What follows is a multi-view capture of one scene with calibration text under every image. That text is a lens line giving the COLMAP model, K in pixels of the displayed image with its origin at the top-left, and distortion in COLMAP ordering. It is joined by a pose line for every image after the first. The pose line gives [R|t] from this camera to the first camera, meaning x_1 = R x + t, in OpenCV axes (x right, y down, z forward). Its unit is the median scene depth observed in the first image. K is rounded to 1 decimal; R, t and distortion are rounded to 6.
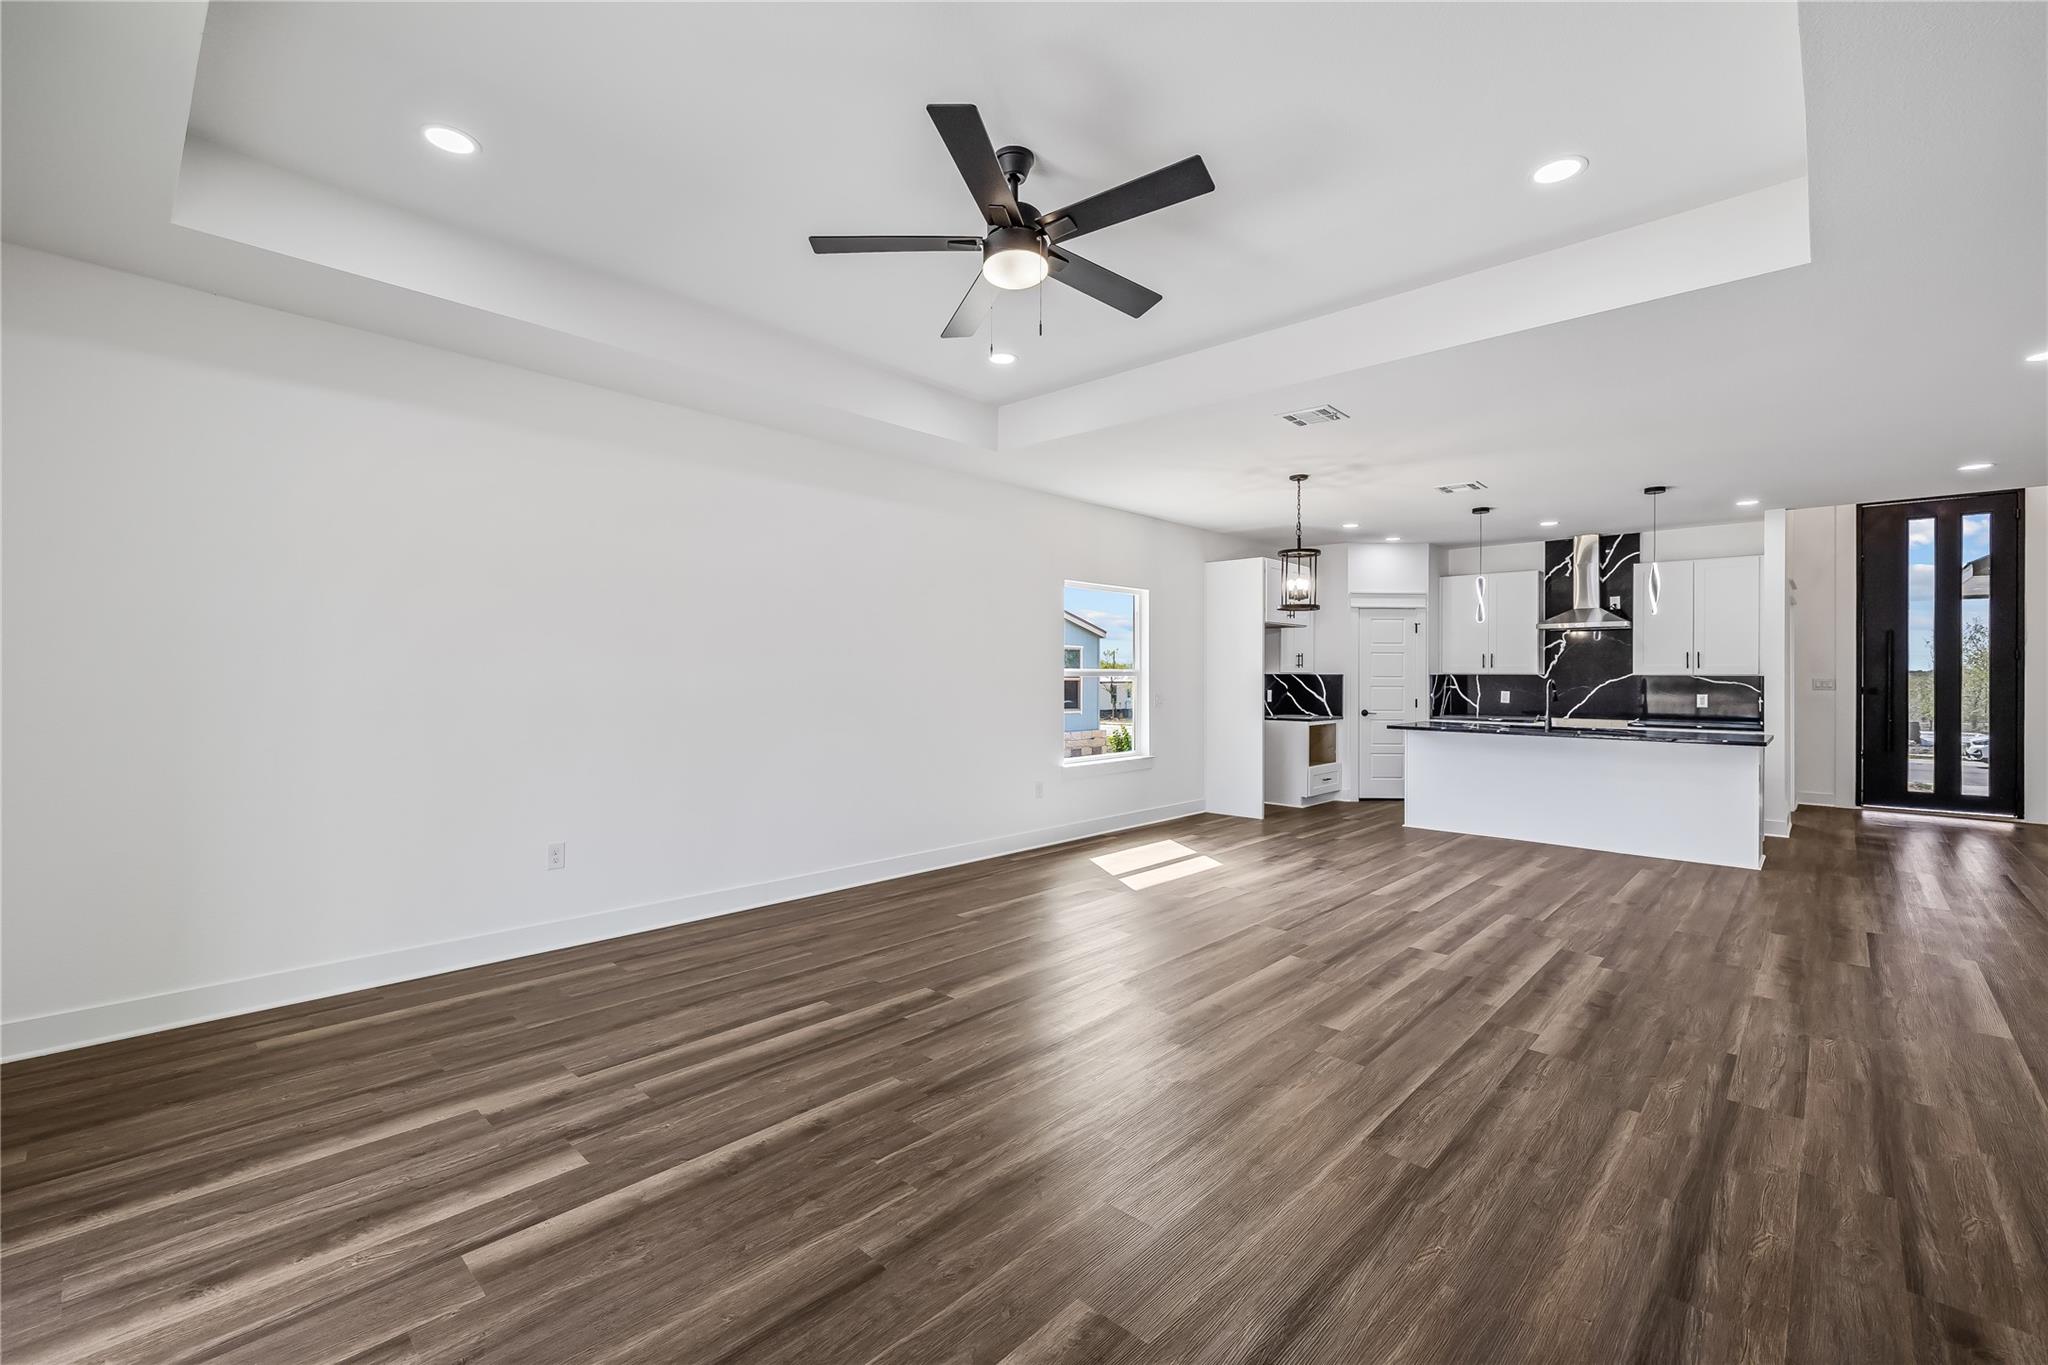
lens RADIAL K [[869.6, 0, 1009.9], [0, 869.6, 671.9], [0, 0, 1]] dist [0.002009, 0.000436]
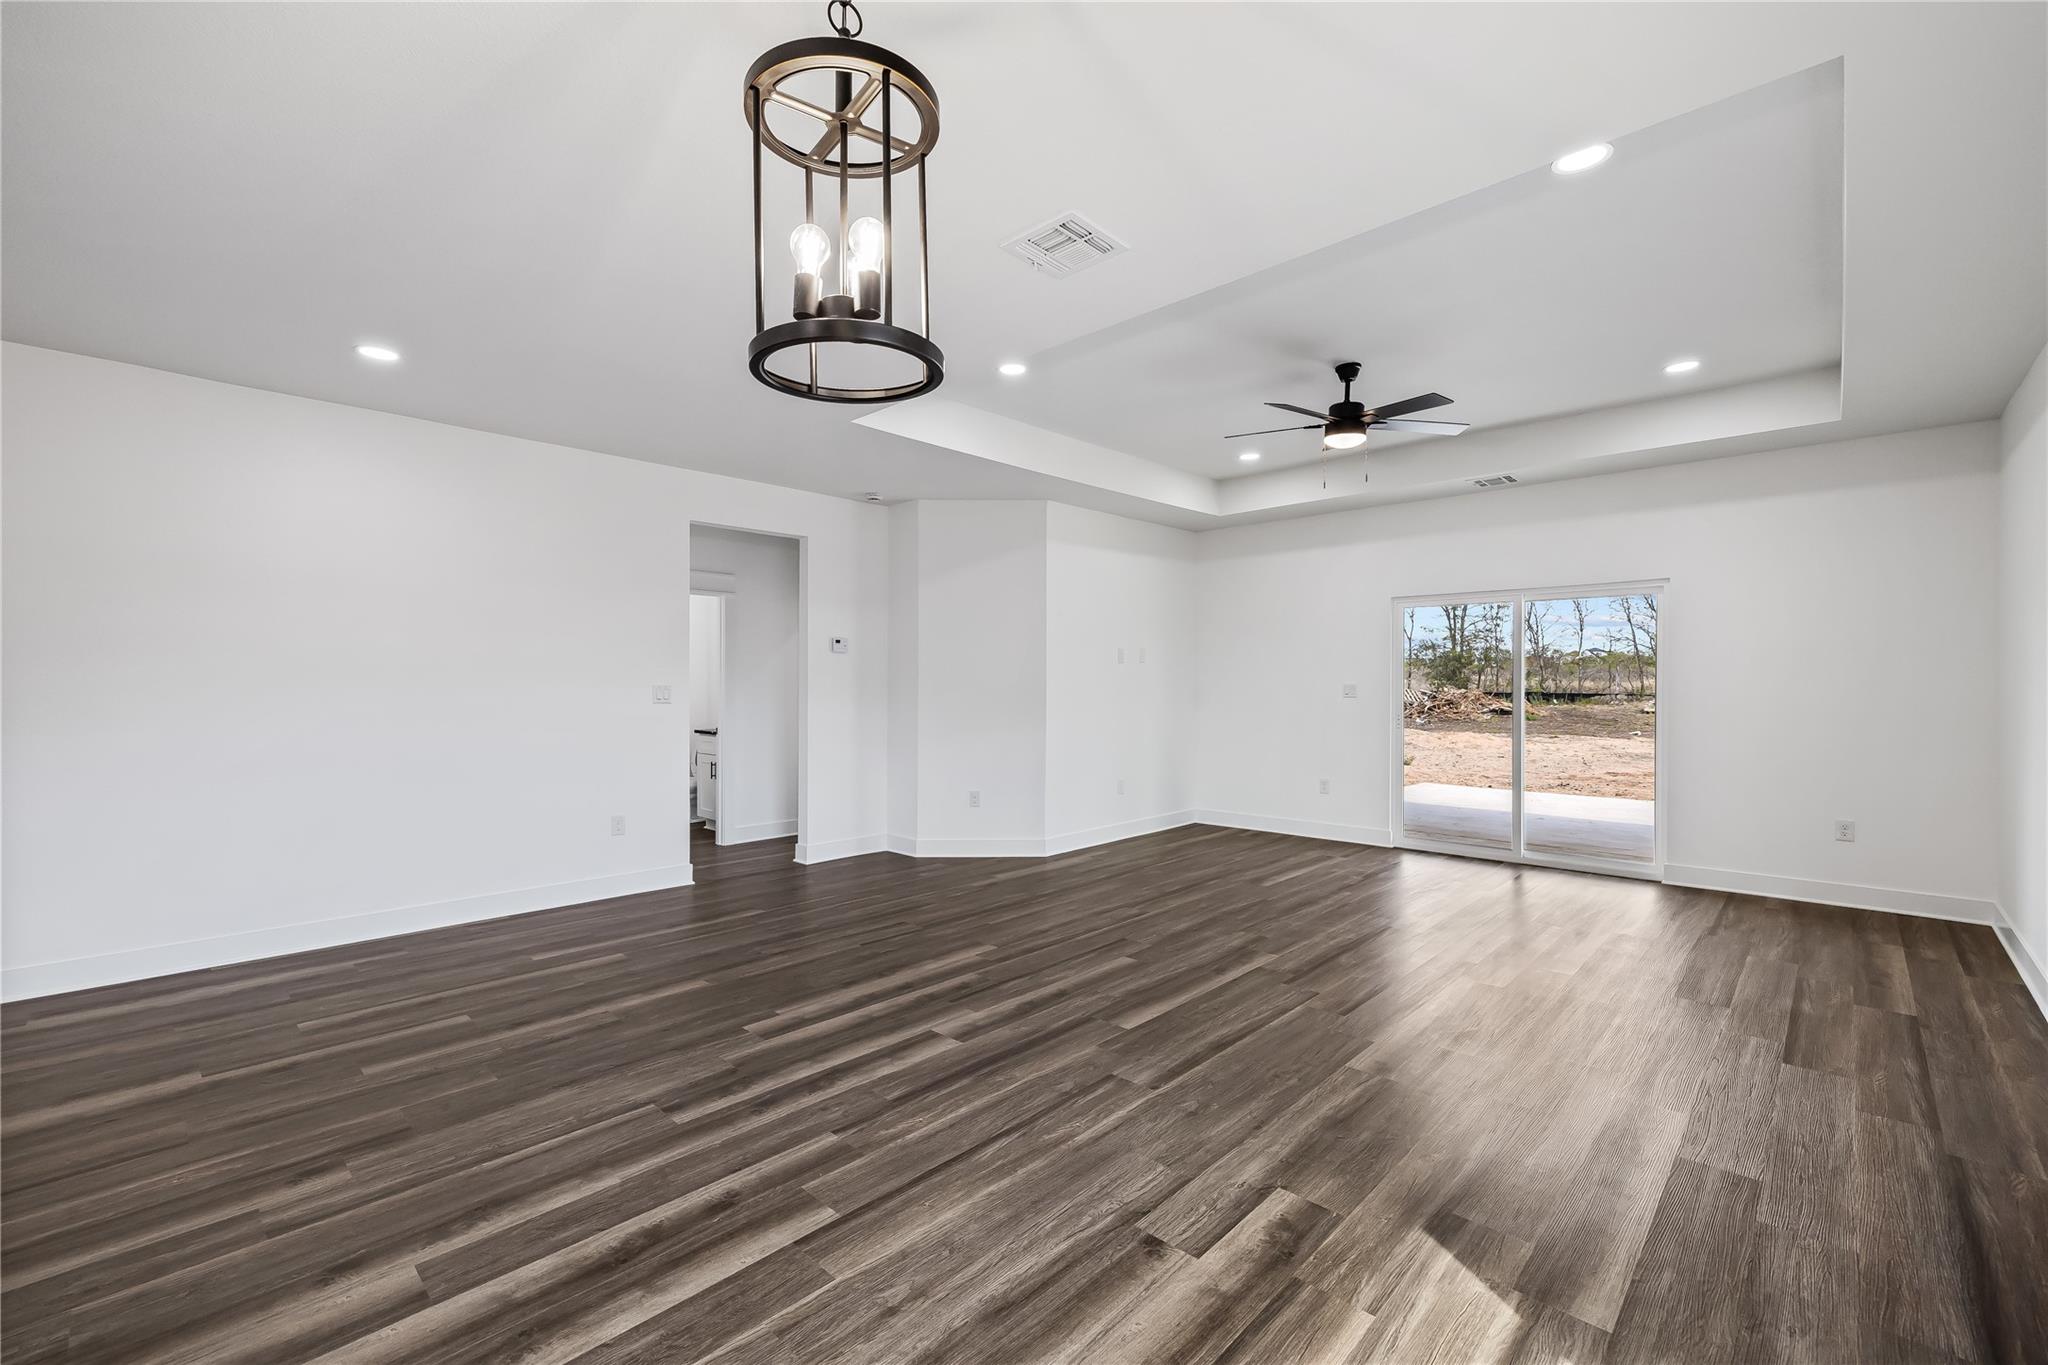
lens RADIAL K [[860.5, 0, 1011.5], [0, 860.5, 688.7], [0, 0, 1]] dist [0.001820, 0.000081]
pose [[-0.999947, -0.006364, 0.008044, 0.221927], [-0.006345, 0.999977, 0.002393, 0.004560], [-0.008059, 0.002341, -0.999965, 0.936082]]
